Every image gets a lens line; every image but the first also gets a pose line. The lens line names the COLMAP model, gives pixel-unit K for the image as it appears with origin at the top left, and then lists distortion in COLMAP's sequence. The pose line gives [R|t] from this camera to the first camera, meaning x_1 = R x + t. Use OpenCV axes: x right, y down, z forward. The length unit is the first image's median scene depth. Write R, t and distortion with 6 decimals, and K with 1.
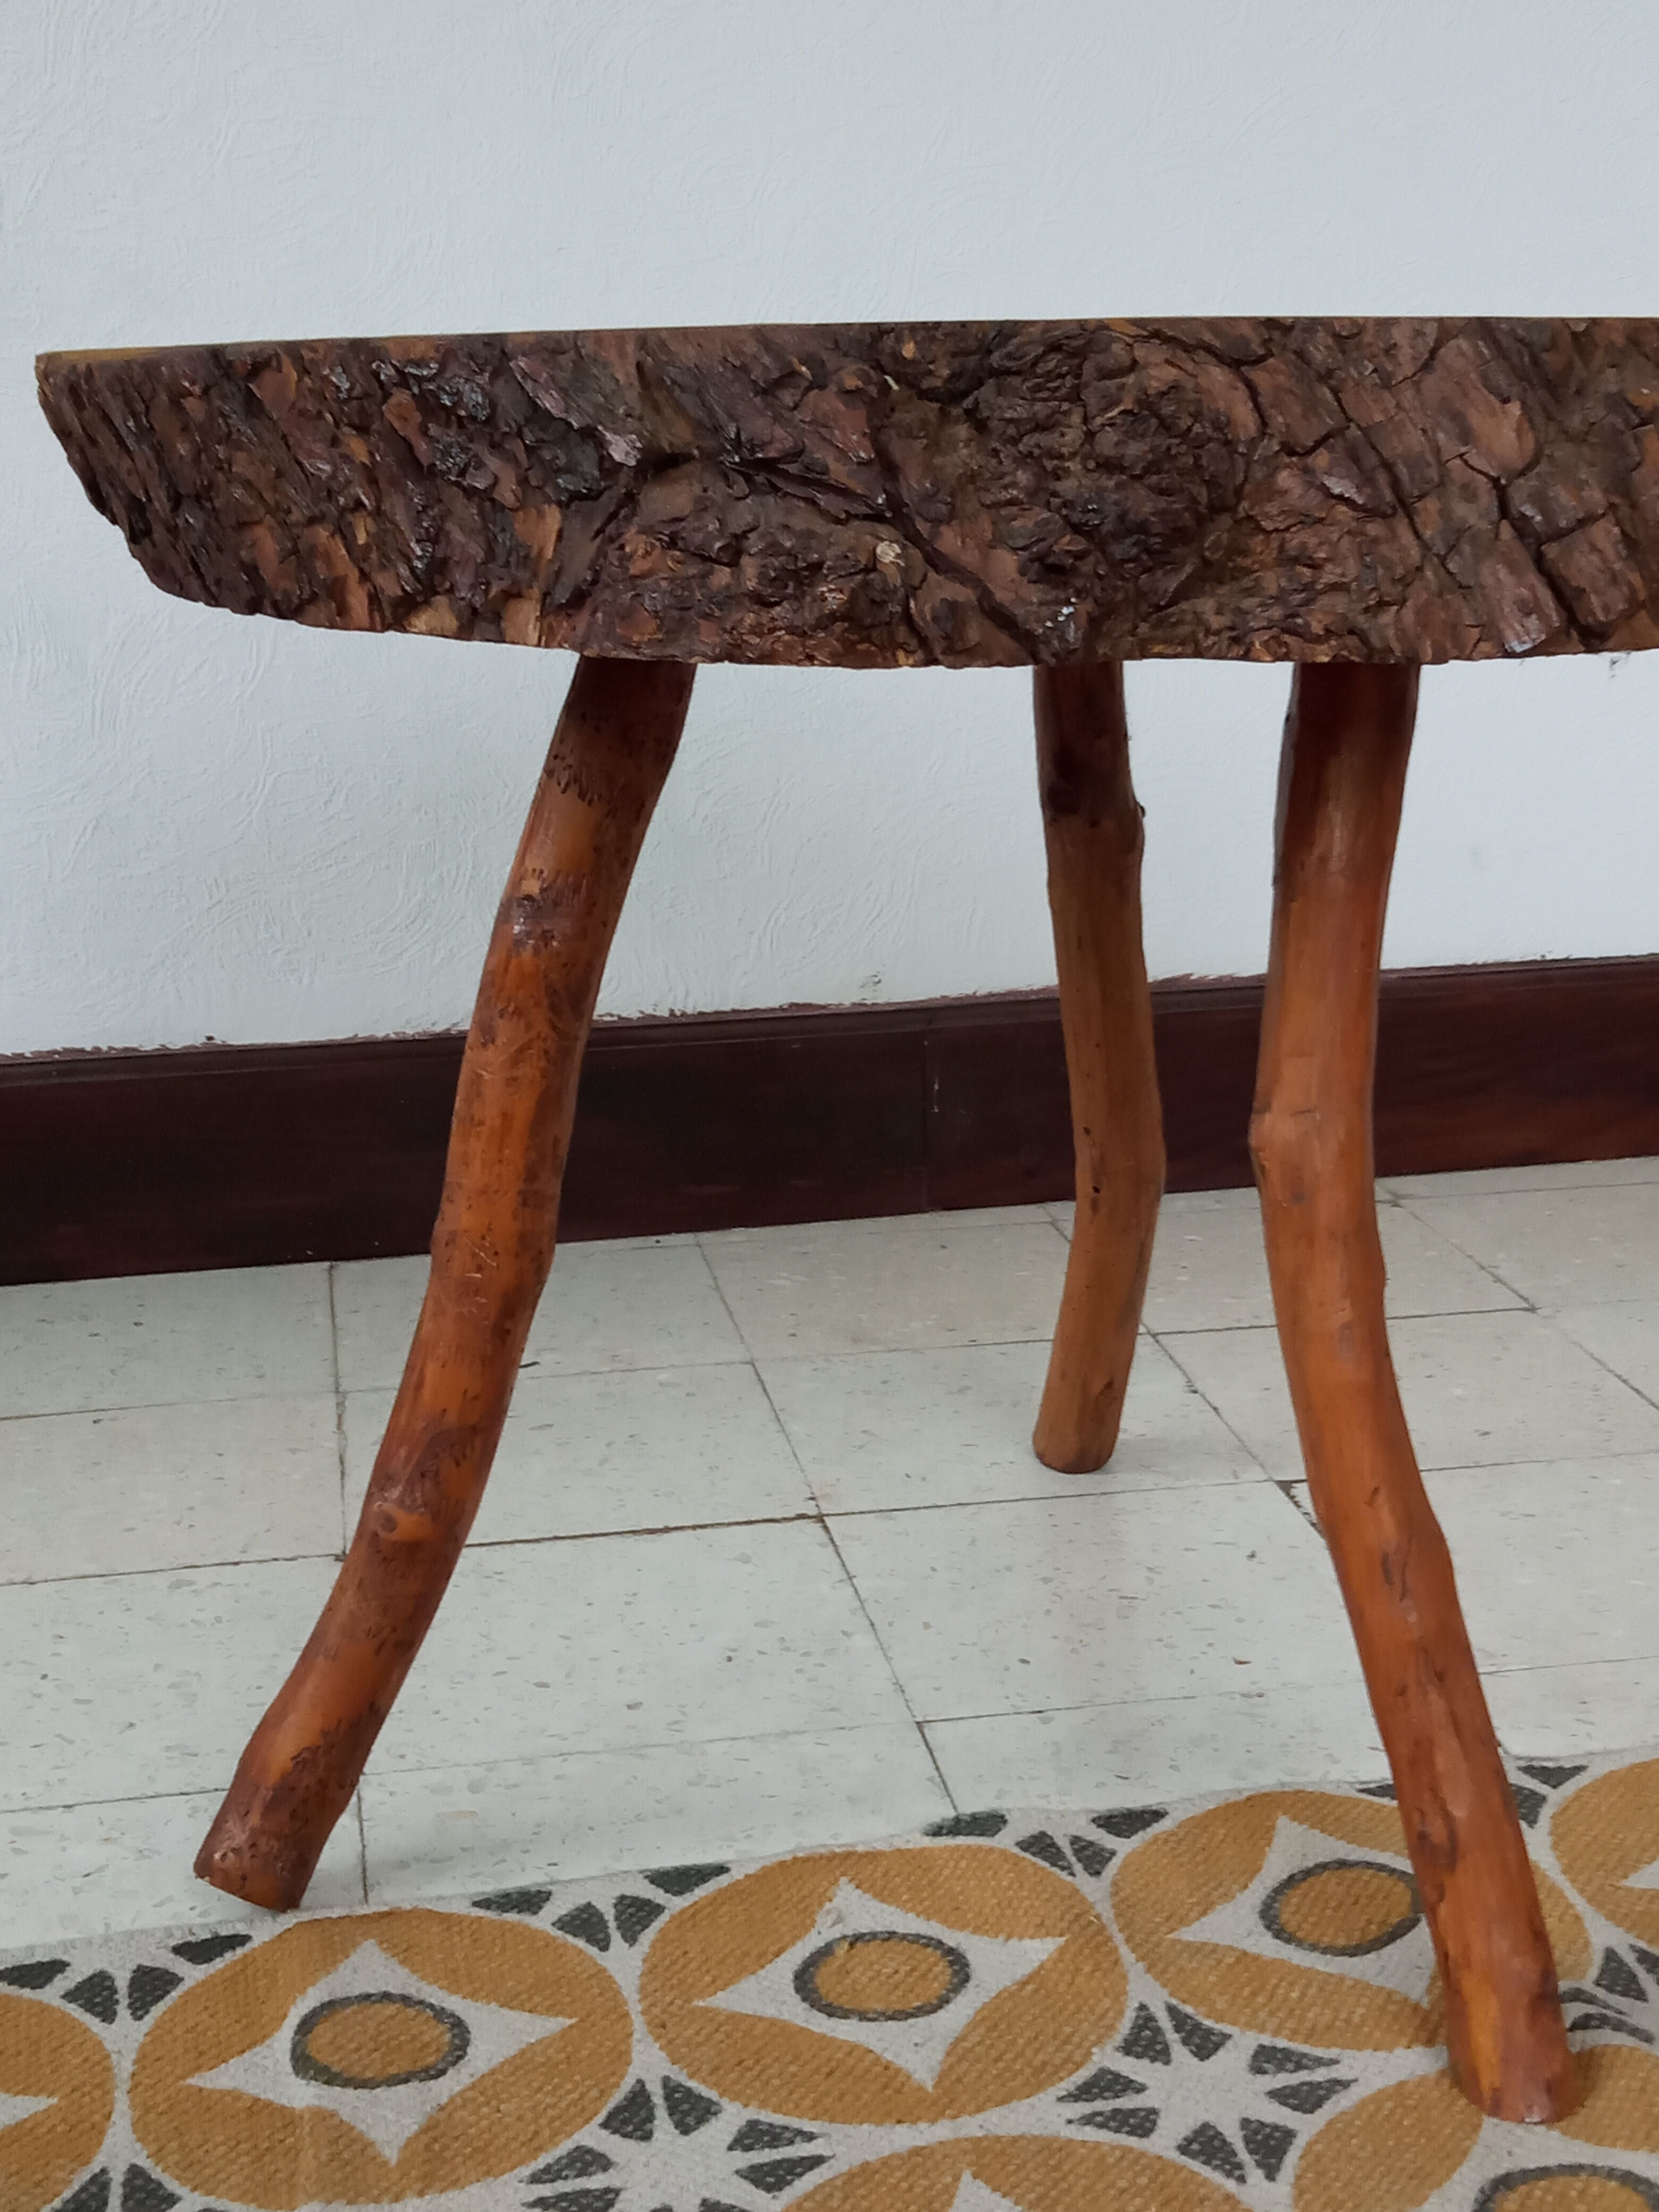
lens RADIAL K [[2884.2, 0, 829.5], [0, 2884.2, 1106.0], [0, 0, 1]] dist [0.109906, -0.551411]
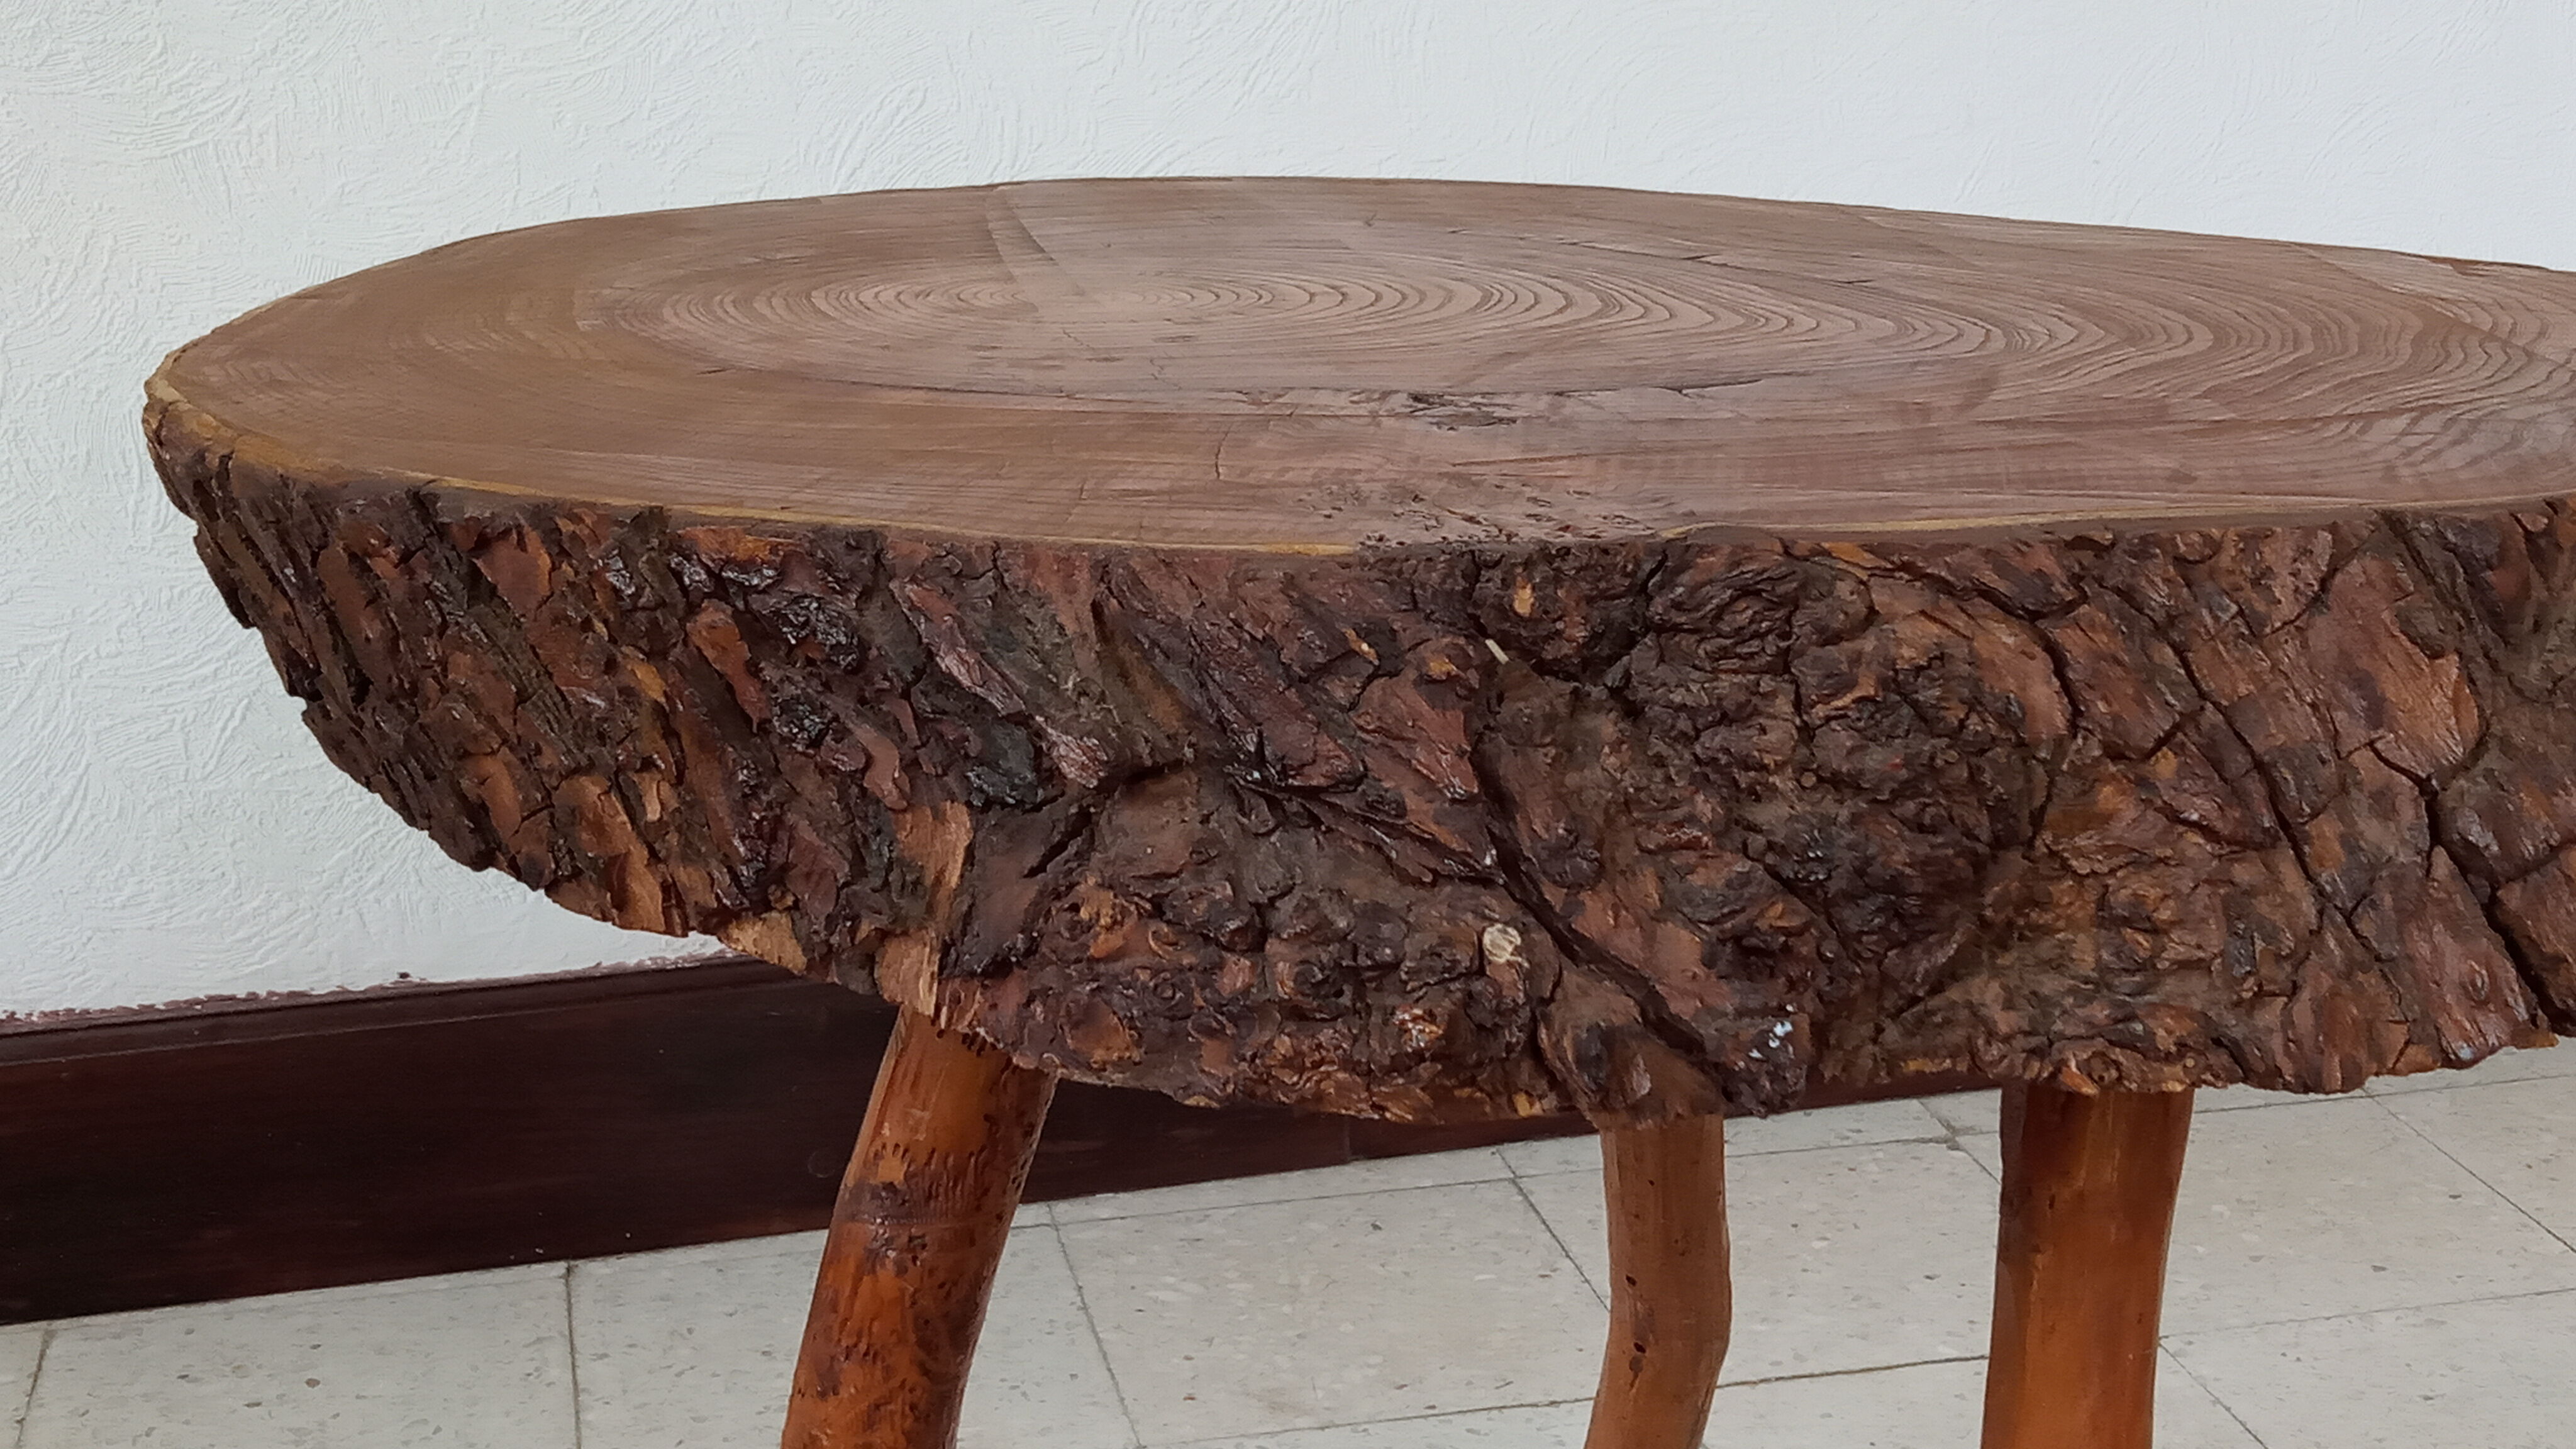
lens RADIAL K [[3412.6, 0, 1288.0], [0, 3412.6, 724.5], [0, 0, 1]] dist [0.140045, -0.680738]
pose [[0.999054, -0.004979, 0.043198, -0.056936], [0.004501, 0.999928, 0.011159, -0.240911], [-0.043250, -0.010954, 0.999004, 0.248136]]
